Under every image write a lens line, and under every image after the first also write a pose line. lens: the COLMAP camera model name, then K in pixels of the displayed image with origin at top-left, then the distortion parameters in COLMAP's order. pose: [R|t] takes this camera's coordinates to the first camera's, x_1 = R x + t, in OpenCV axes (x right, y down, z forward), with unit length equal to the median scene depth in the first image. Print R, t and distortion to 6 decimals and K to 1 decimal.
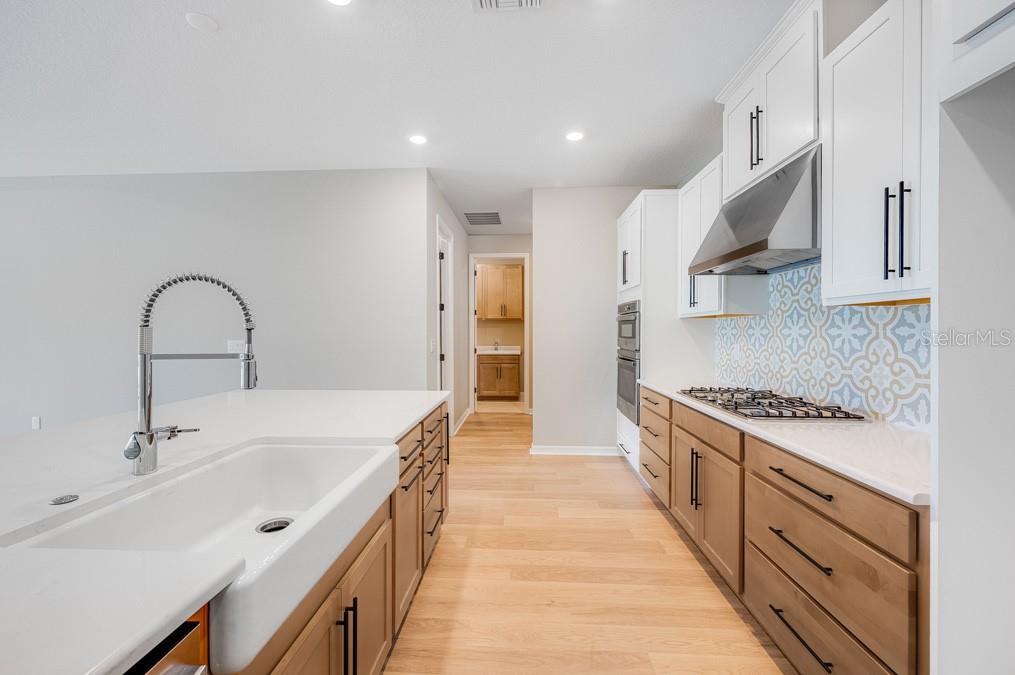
lens RADIAL K [[422.5, 0, 502.8], [0, 422.5, 331.6], [0, 0, 1]] dist [0.003002, -0.001726]
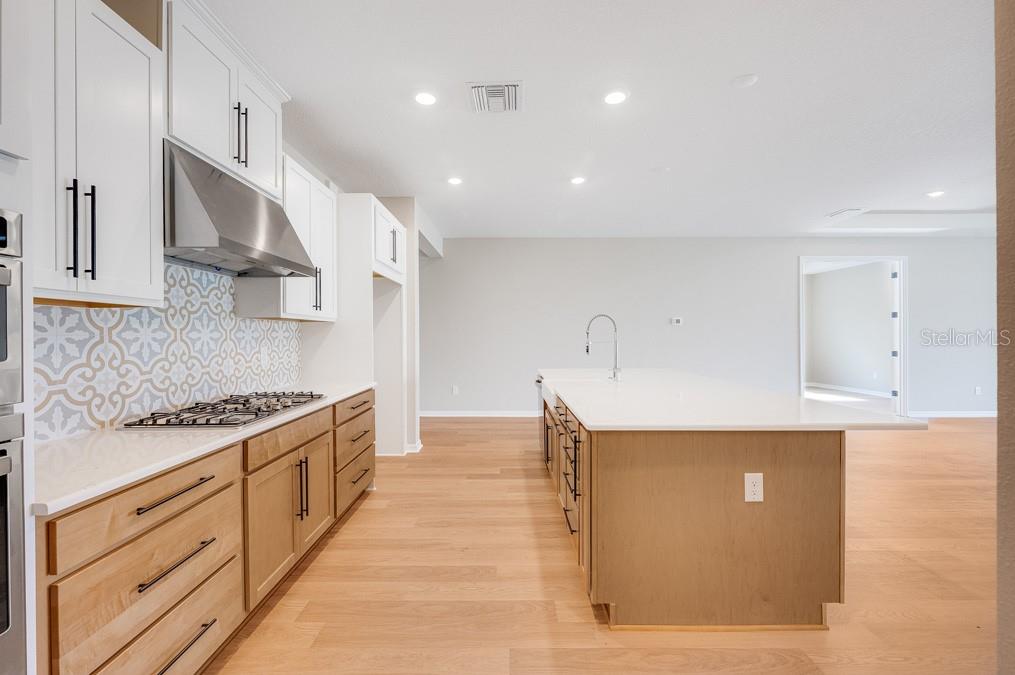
lens RADIAL K [[422.5, 0, 503.6], [0, 422.5, 335.7], [0, 0, 1]] dist [0.003002, -0.001726]
pose [[-0.998867, 0.004057, -0.047416, 0.045567], [0.004021, 0.999992, 0.000850, 0.003744], [0.047419, 0.000658, -0.998875, 1.938828]]
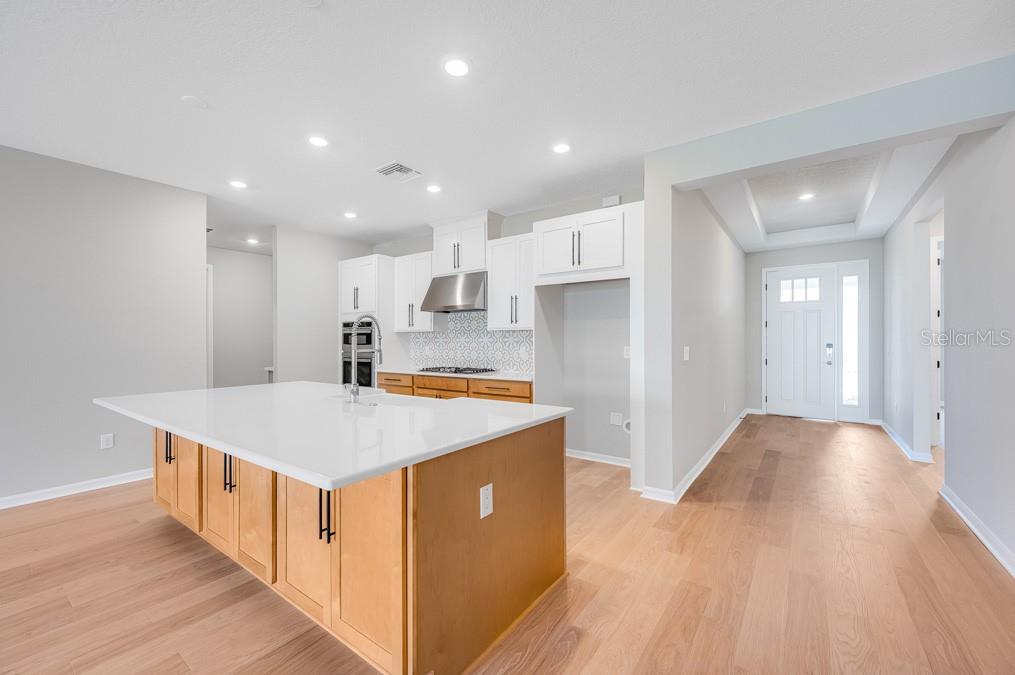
lens RADIAL K [[408.8, 0, 504.7], [0, 408.8, 342.6], [0, 0, 1]] dist [-0.000312, 0.000187]
pose [[0.546724, -0.005603, 0.837294, -1.089370], [0.002058, 0.999984, 0.005348, 0.003312], [-0.837310, -0.001201, 0.546727, -0.420814]]
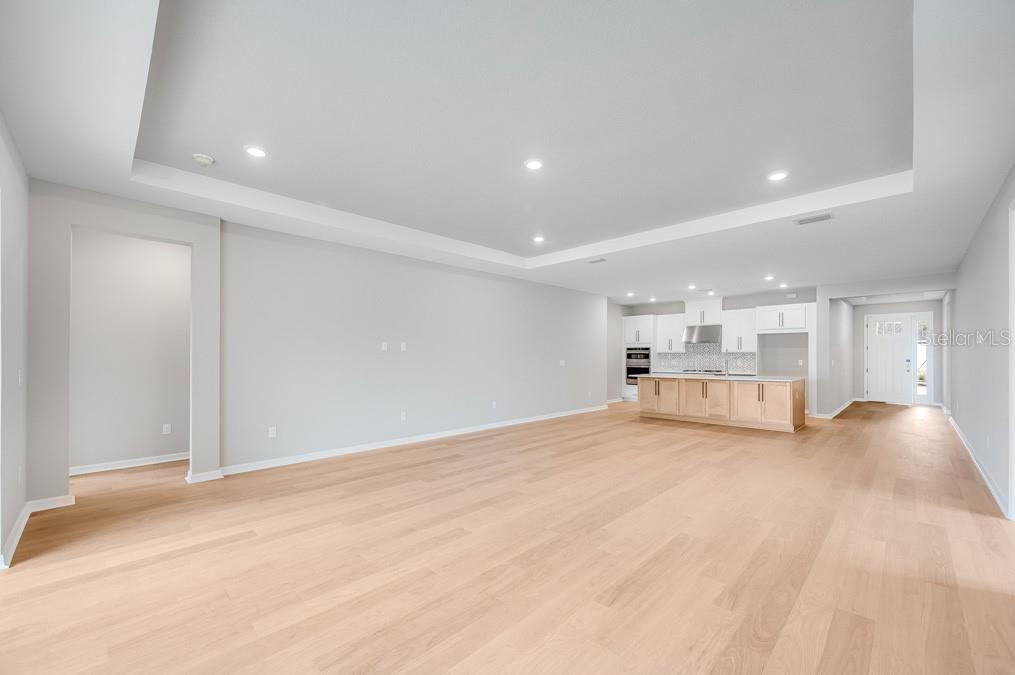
lens RADIAL K [[408.8, 0, 496.1], [0, 408.8, 357.6], [0, 0, 1]] dist [-0.000312, 0.000187]
pose [[0.672928, 0.000339, 0.739708, -4.342690], [-0.001156, 0.999999, 0.000594, 0.008643], [-0.739707, -0.001255, 0.672927, -0.394754]]
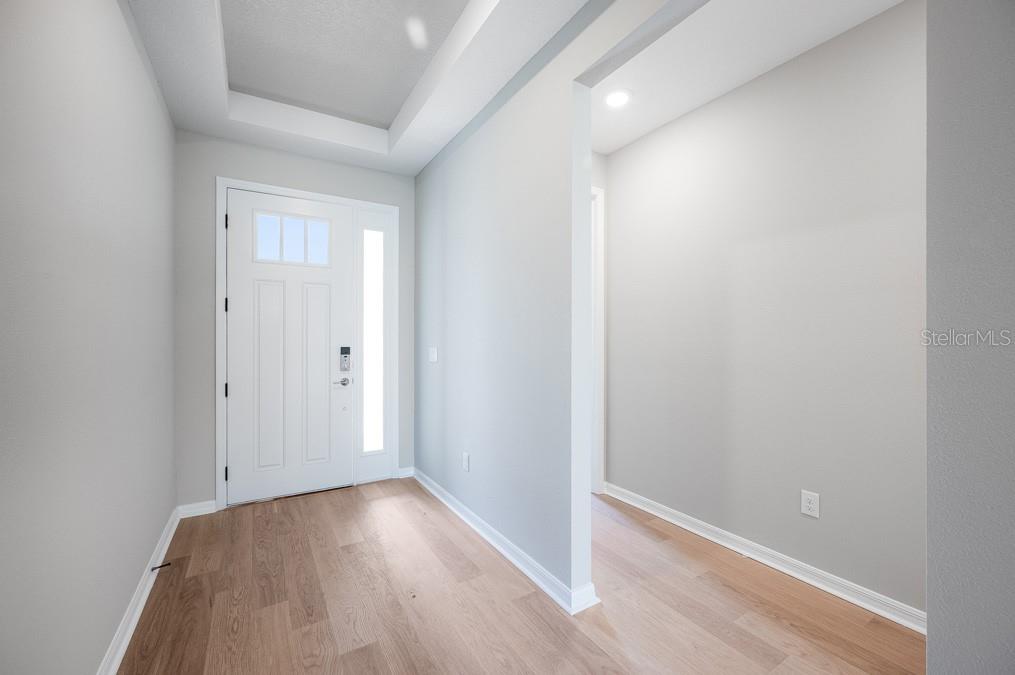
lens RADIAL K [[408.8, 0, 506.3], [0, 408.8, 336.1], [0, 0, 1]] dist [-0.000312, 0.000187]
pose [[-0.568709, 0.011693, 0.822456, 0.804313], [0.006244, 0.999932, -0.009898, 0.008908], [-0.822515, -0.000493, -0.568743, -0.381469]]
